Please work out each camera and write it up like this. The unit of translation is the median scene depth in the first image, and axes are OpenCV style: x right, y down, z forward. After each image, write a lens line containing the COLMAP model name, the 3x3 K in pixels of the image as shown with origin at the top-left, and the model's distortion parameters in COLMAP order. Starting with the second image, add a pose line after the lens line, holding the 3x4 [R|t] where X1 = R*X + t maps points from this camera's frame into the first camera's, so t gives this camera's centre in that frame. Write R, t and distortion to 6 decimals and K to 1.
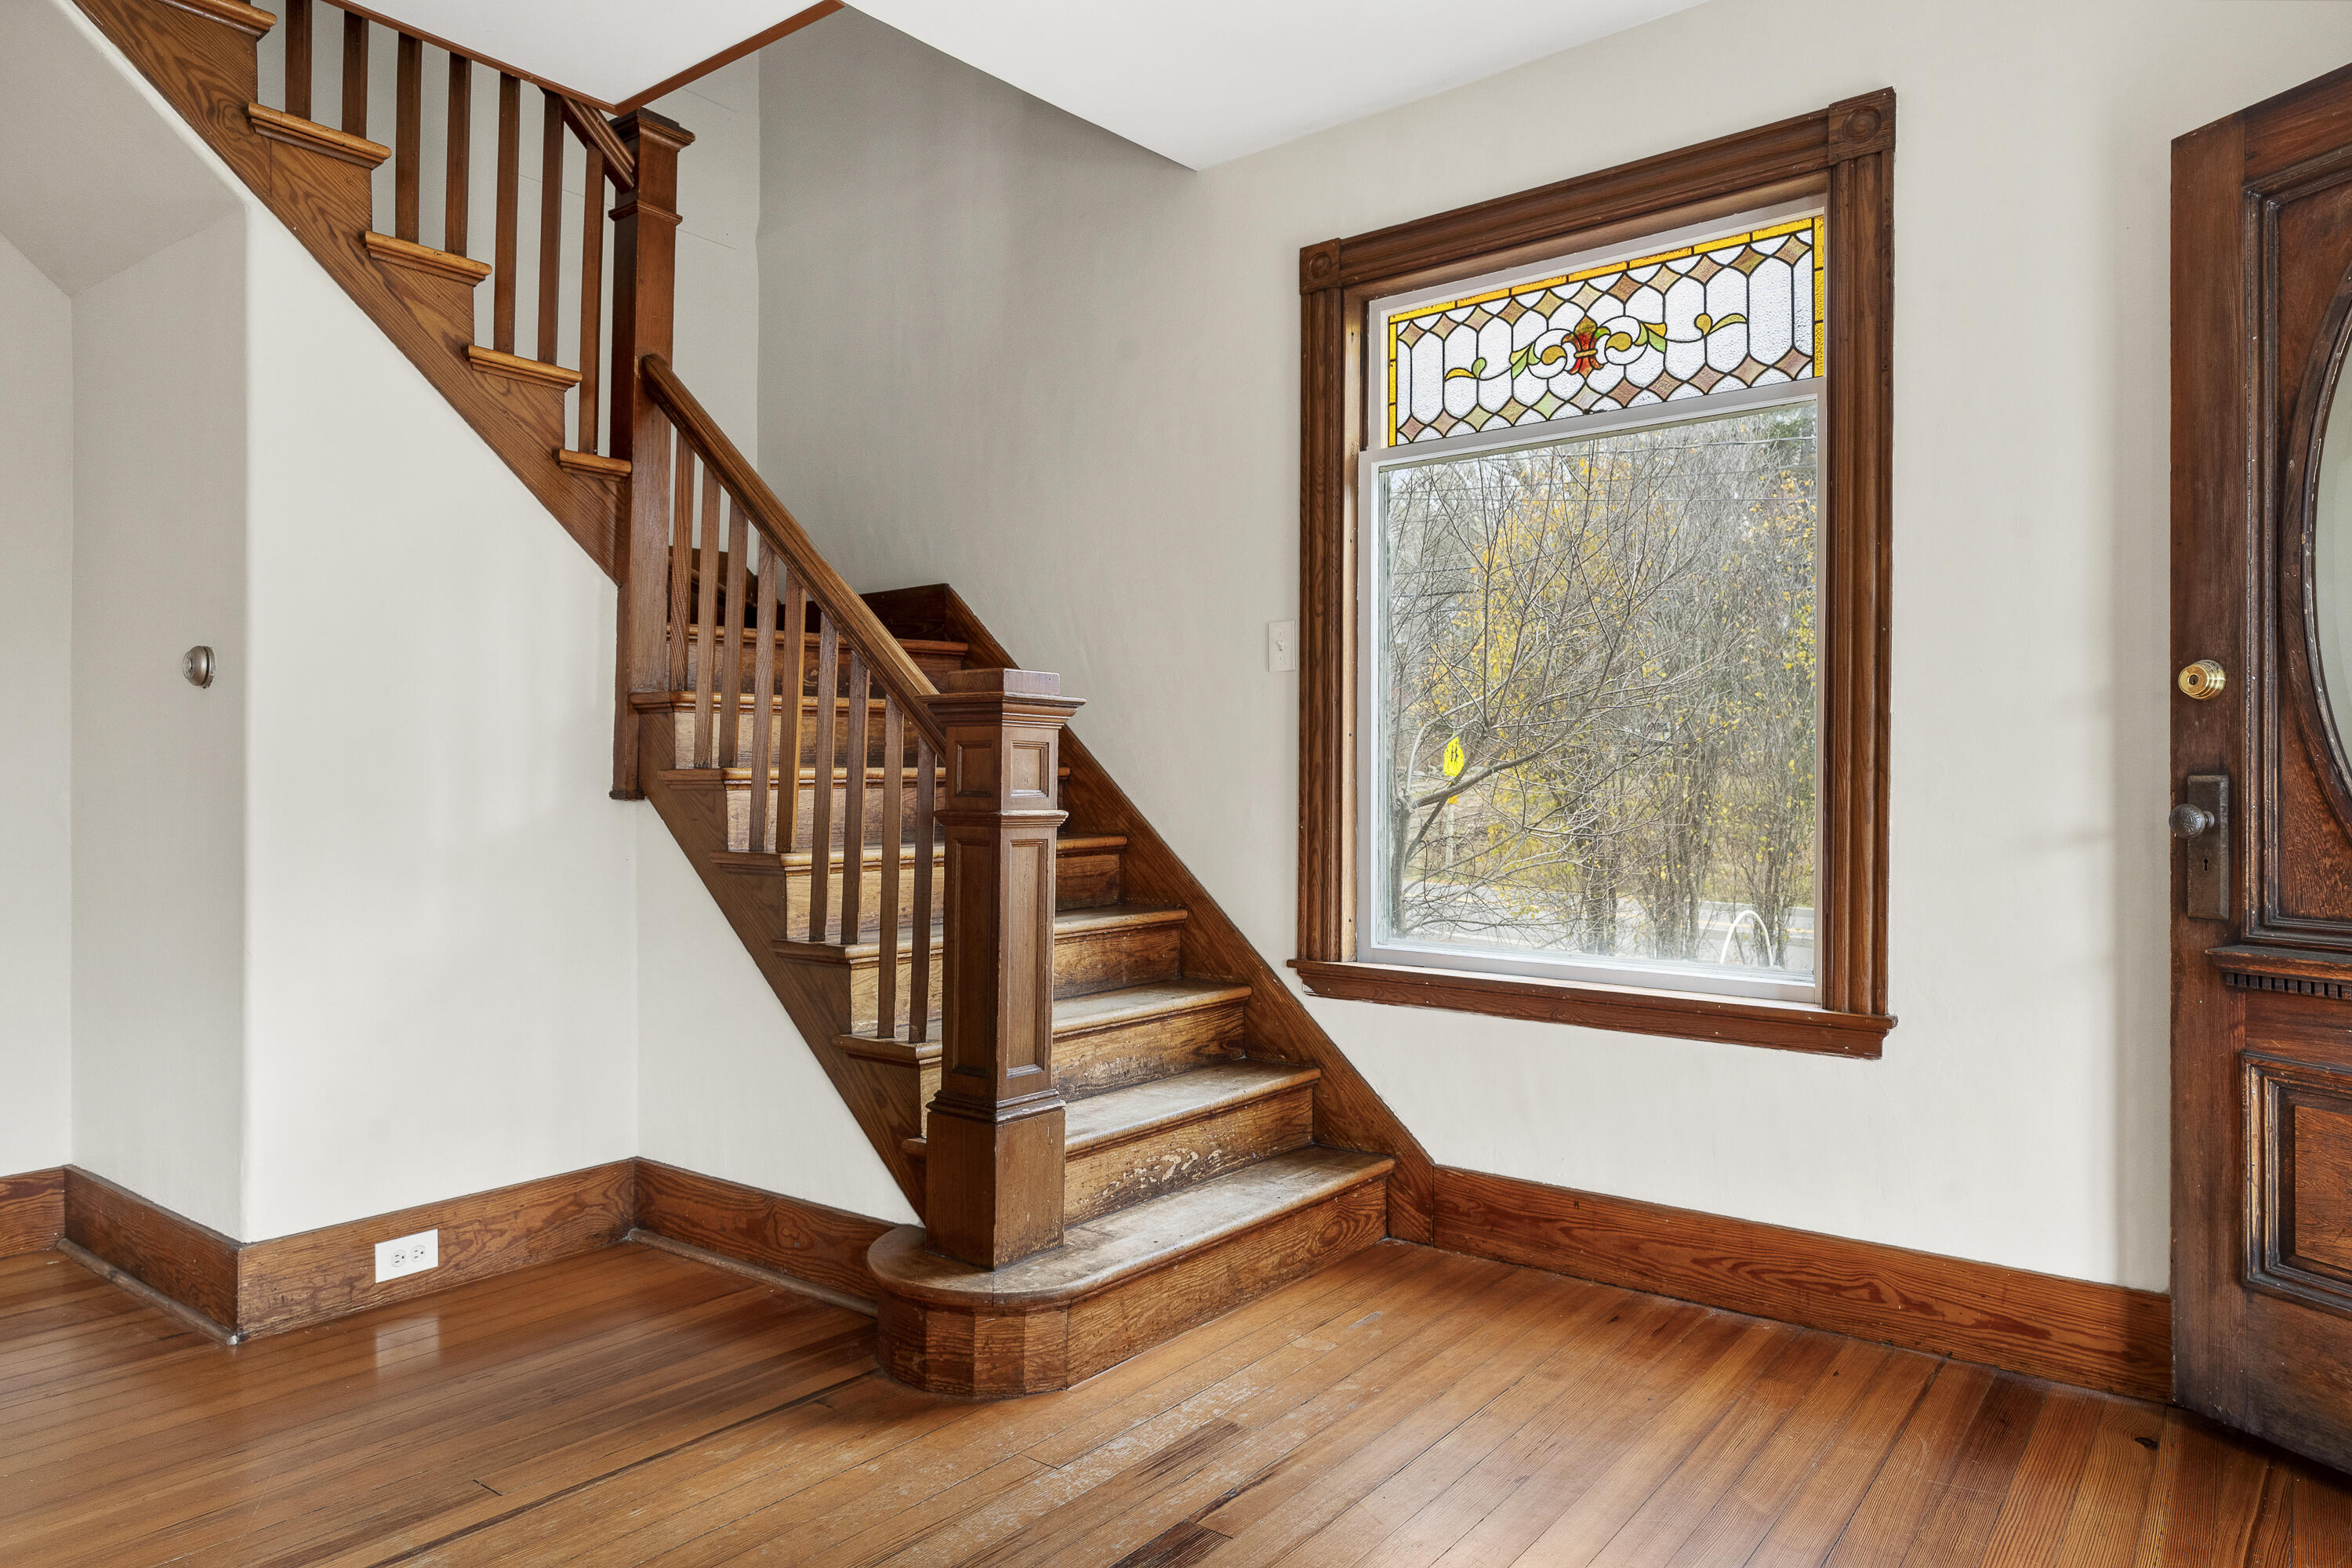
lens RADIAL K [[1452.8, 0, 1183.7], [0, 1452.8, 788.9], [0, 0, 1]] dist [-0.003144, 0.001967]
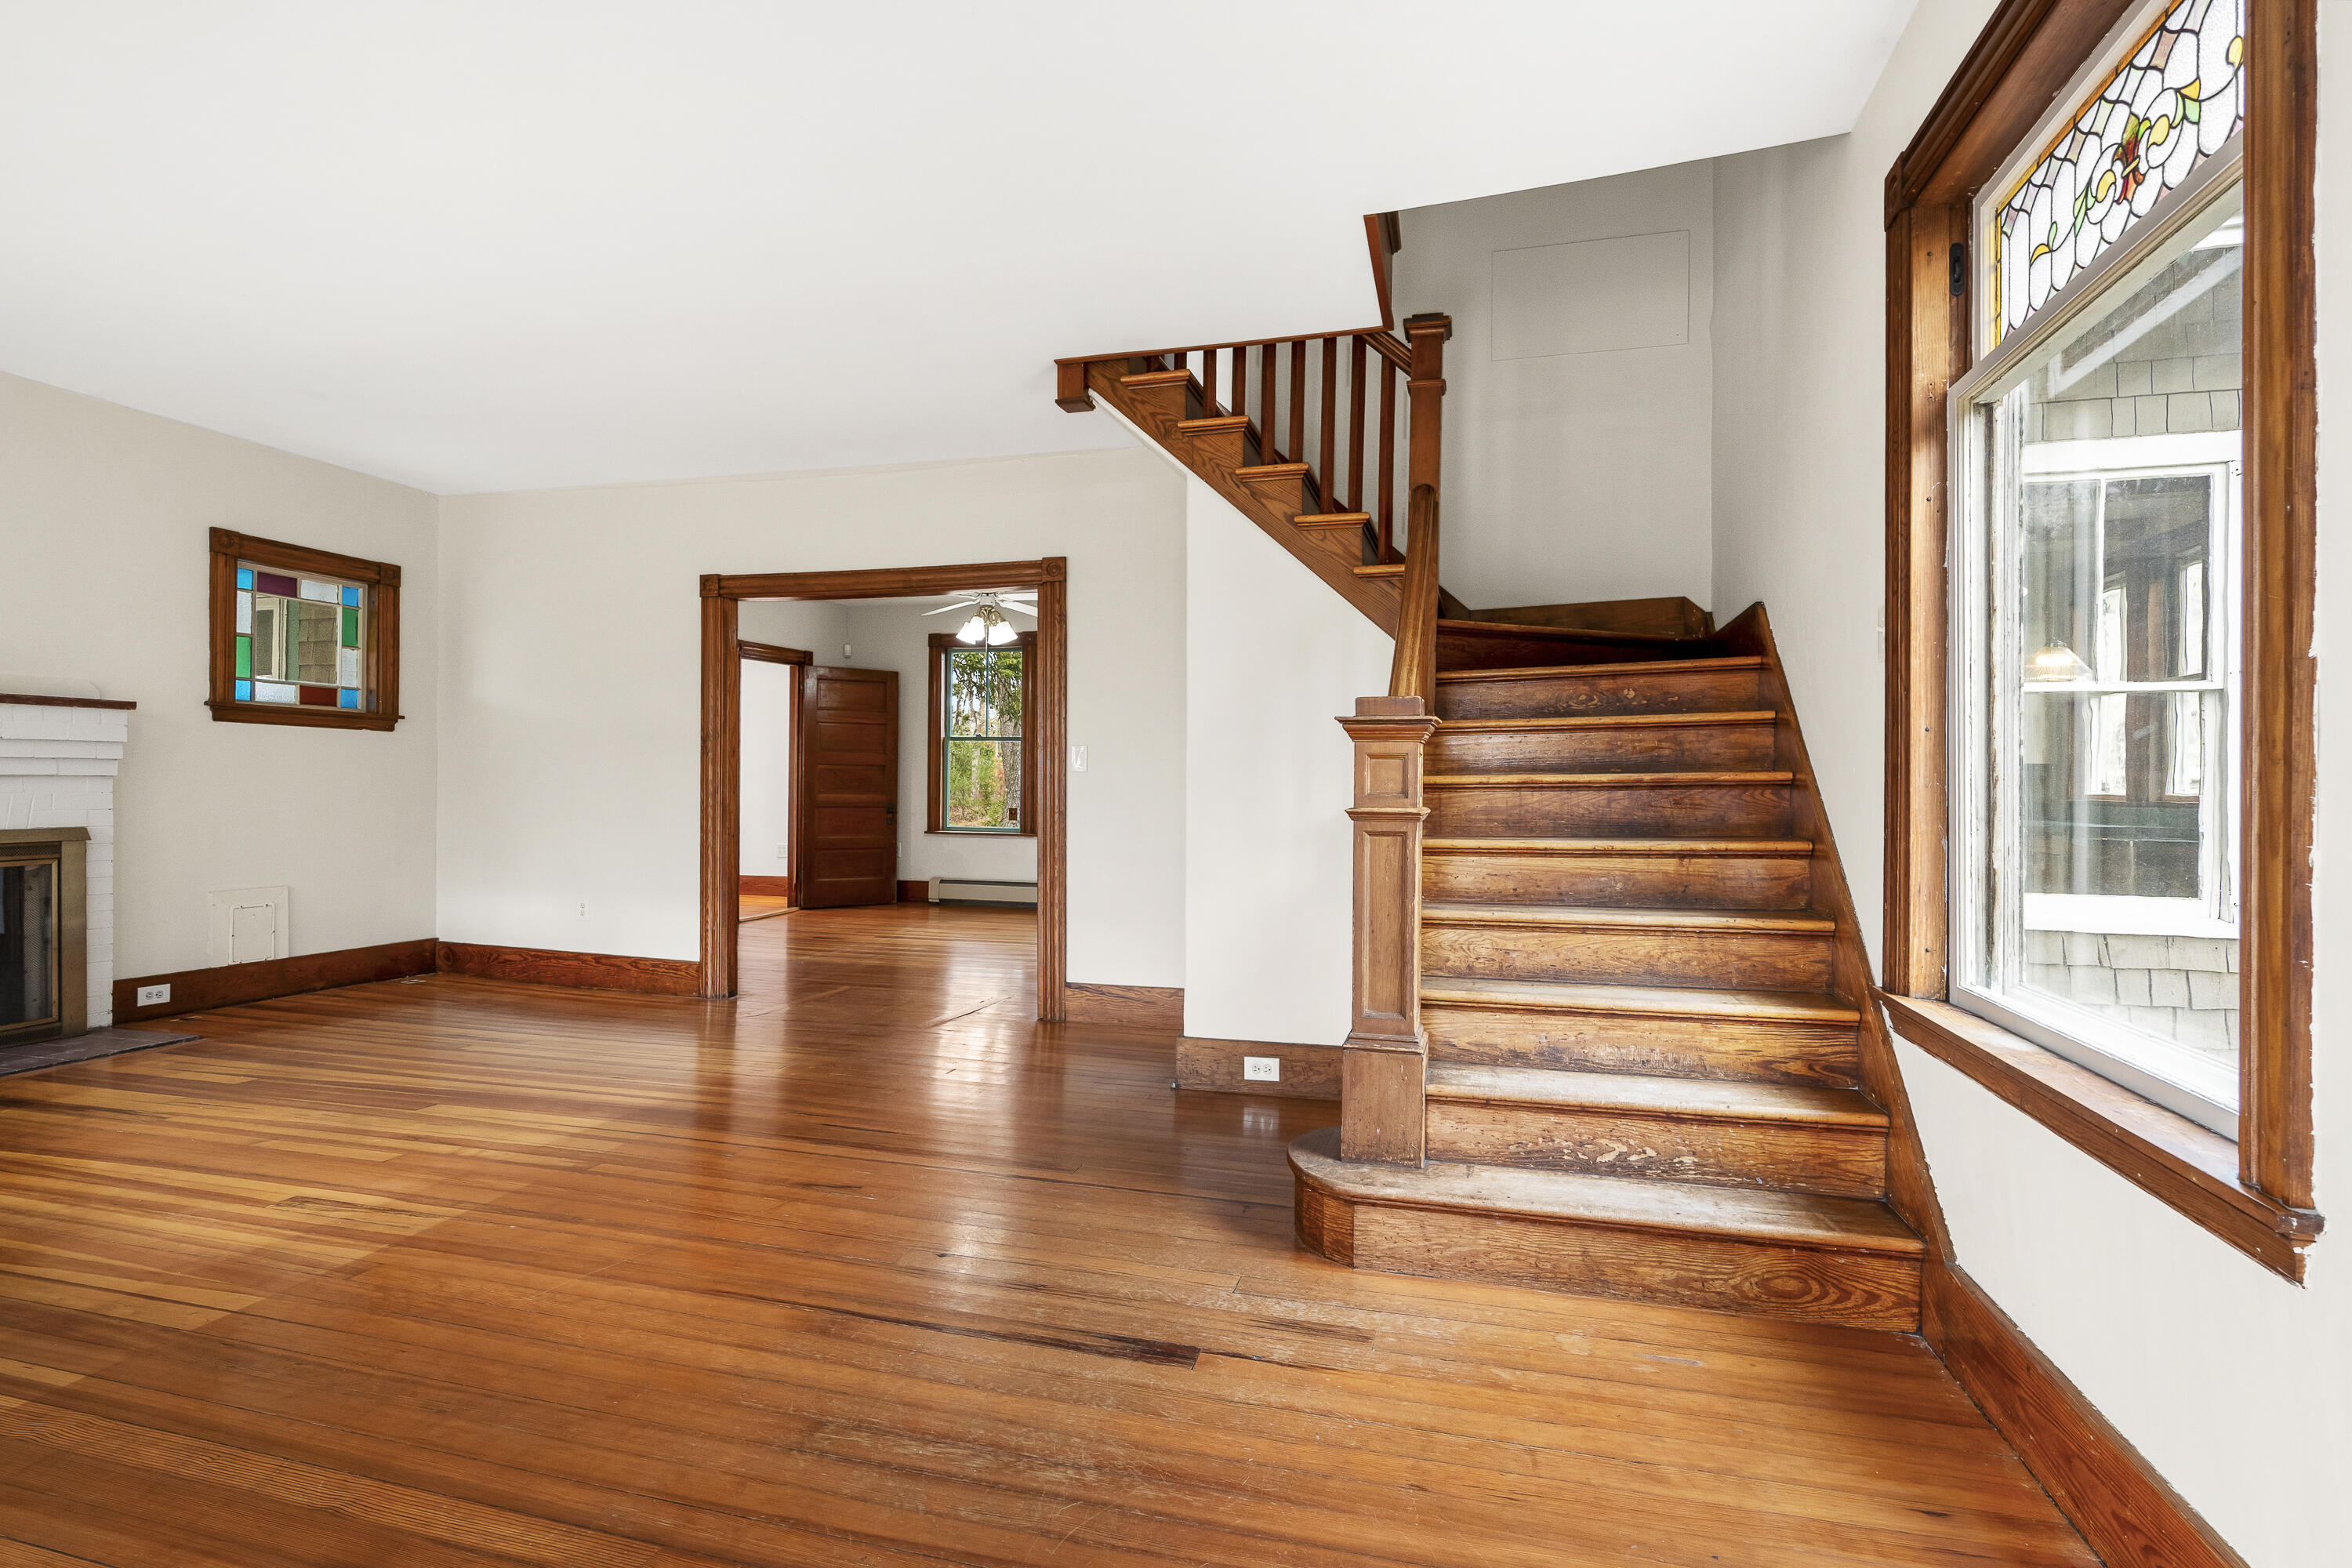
lens RADIAL K [[1168.1, 0, 1185.4], [0, 1168.1, 783.1], [0, 0, 1]] dist [-0.001566, 0.001432]
pose [[0.373898, -0.002970, -0.927465, 0.653877], [-0.000286, 0.999994, -0.003318, -0.004305], [0.927470, 0.001506, 0.373896, 0.392239]]
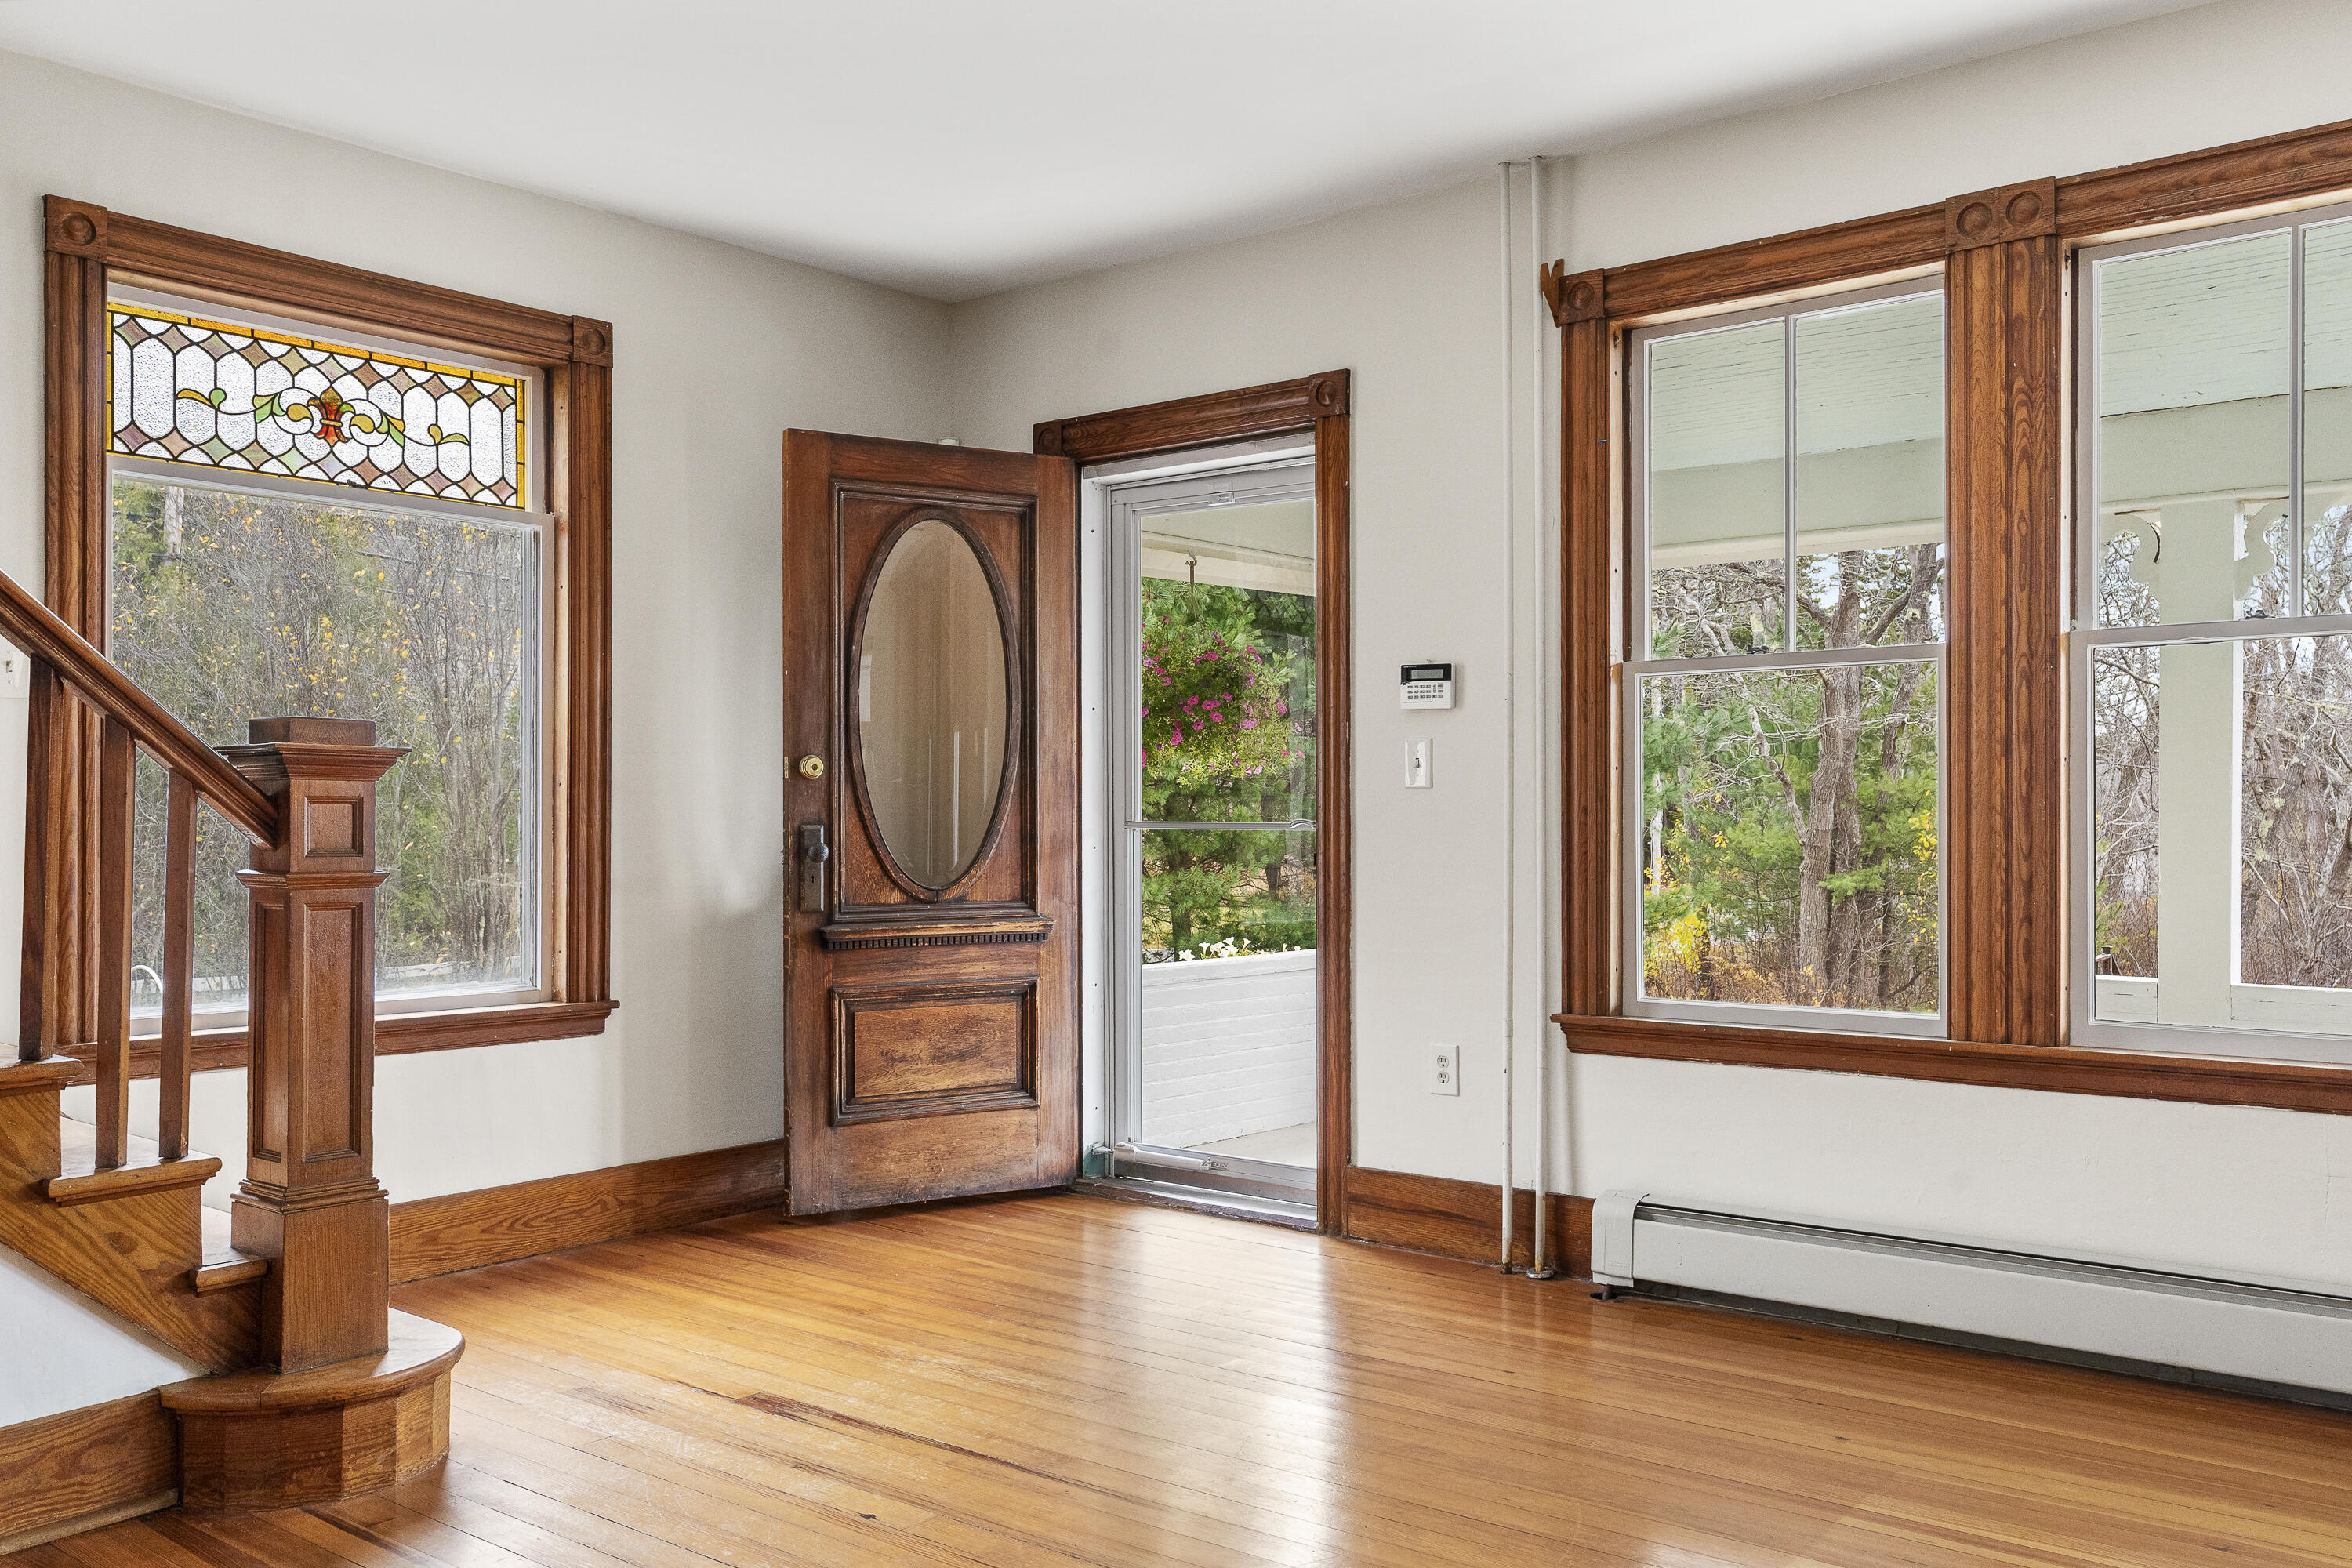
lens RADIAL K [[1923.6, 0, 1173.7], [0, 1923.6, 802.1], [0, 0, 1]] dist [0.029777, -0.020890]
pose [[0.032331, 0.001316, 0.999476, -1.159489], [-0.002864, 0.999995, -0.001224, -0.026550], [-0.999473, -0.002823, 0.032335, 0.361361]]
